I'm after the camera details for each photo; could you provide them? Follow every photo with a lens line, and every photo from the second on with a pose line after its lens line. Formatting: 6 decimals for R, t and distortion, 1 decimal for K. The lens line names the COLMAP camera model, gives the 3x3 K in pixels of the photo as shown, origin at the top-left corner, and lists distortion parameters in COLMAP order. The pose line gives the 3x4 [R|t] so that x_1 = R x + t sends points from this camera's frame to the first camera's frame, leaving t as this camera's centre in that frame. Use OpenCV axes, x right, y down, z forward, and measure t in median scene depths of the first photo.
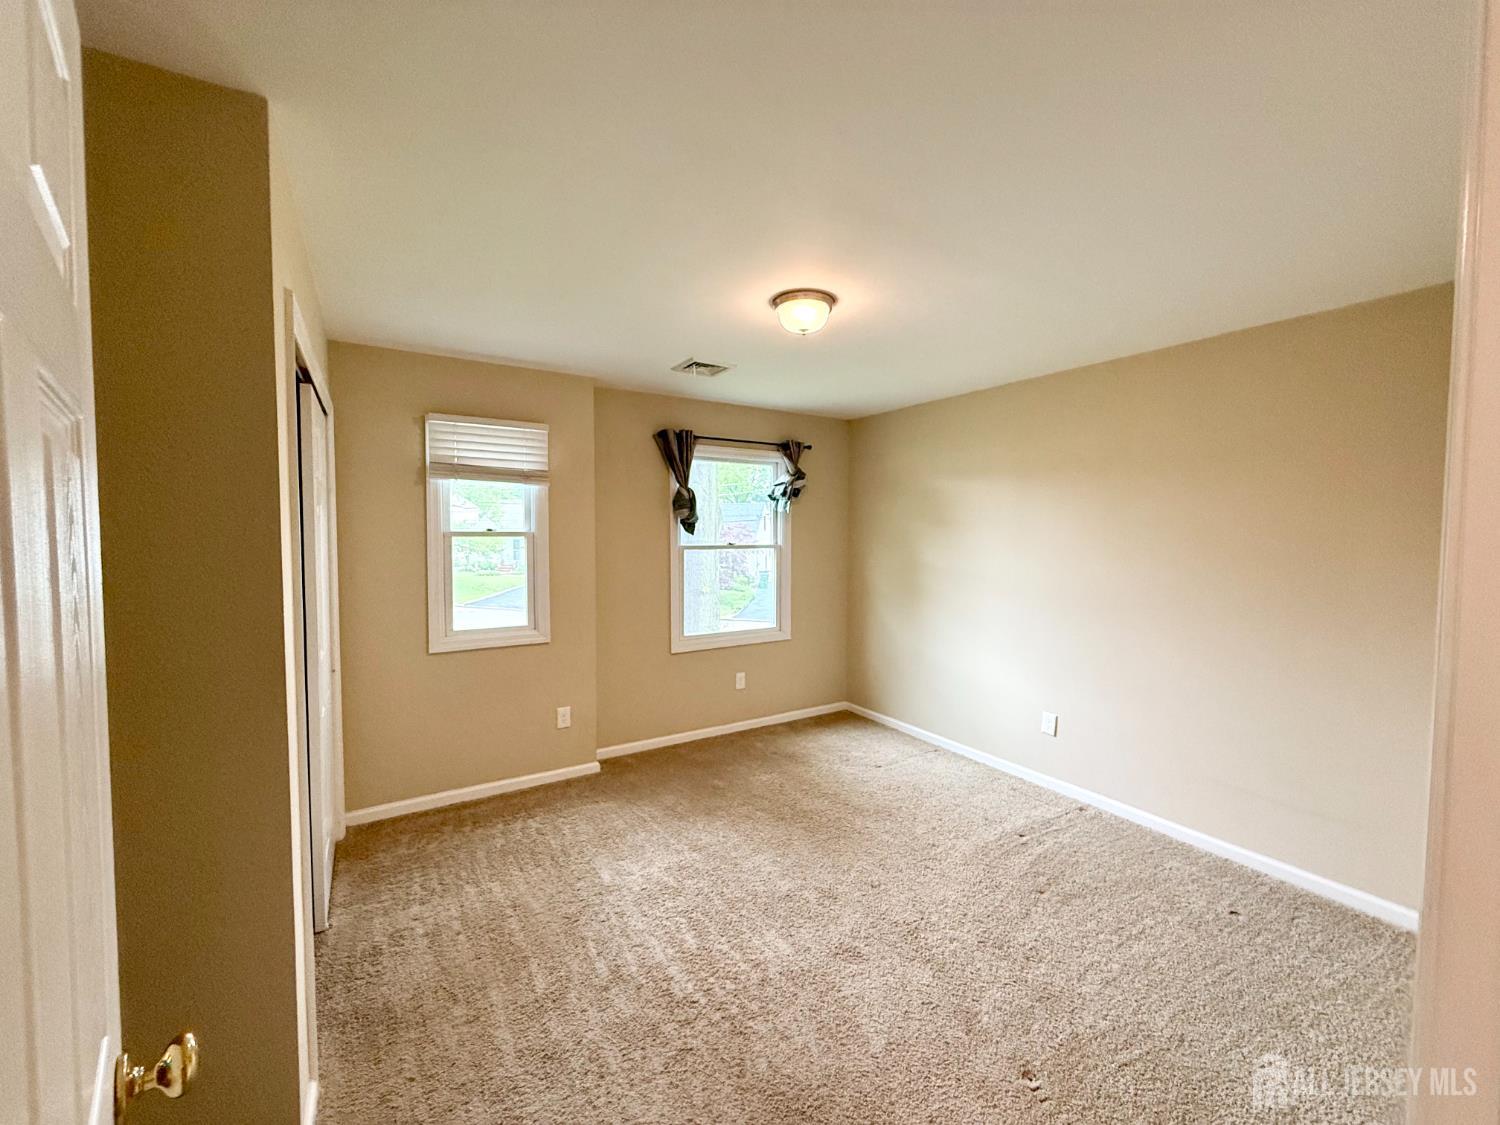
lens RADIAL K [[598.4, 0, 746.9], [0, 598.4, 559.3], [0, 0, 1]] dist [0.000652, -0.000077]
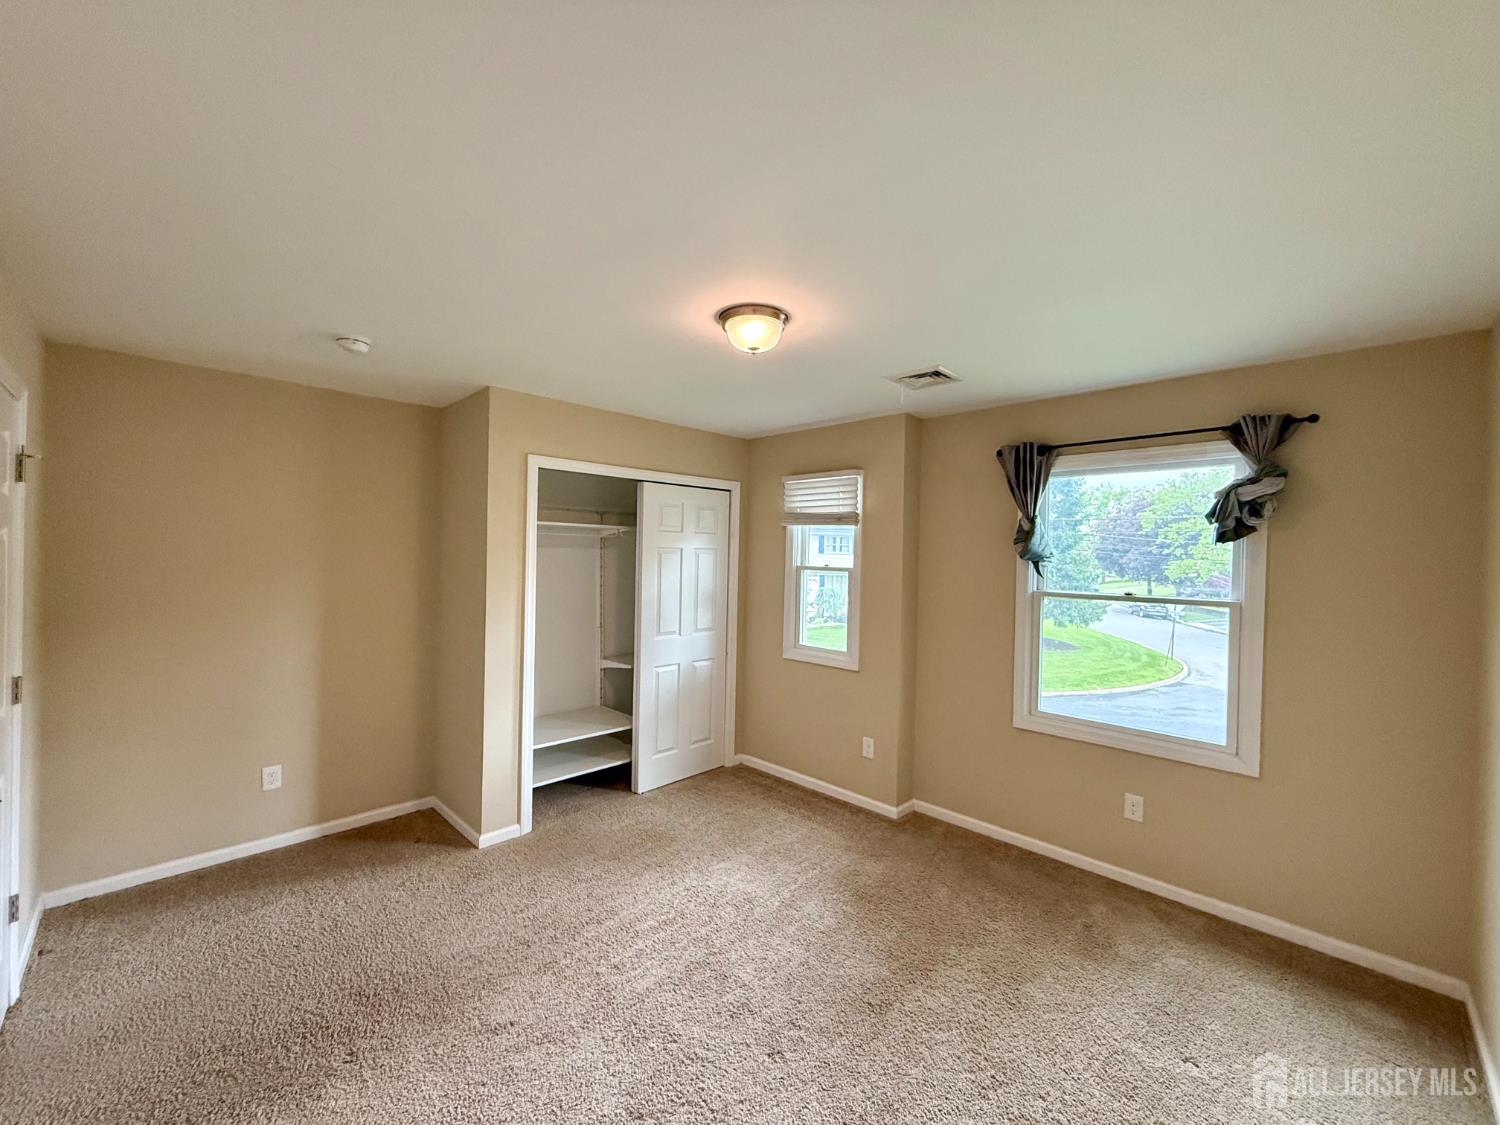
lens RADIAL K [[598.4, 0, 746.9], [0, 598.4, 559.3], [0, 0, 1]] dist [0.000652, -0.000077]
pose [[0.227525, 0.008606, -0.973734, 0.673250], [-0.062711, 0.998015, -0.005832, -0.042980], [0.971751, 0.062391, 0.227613, 0.560359]]
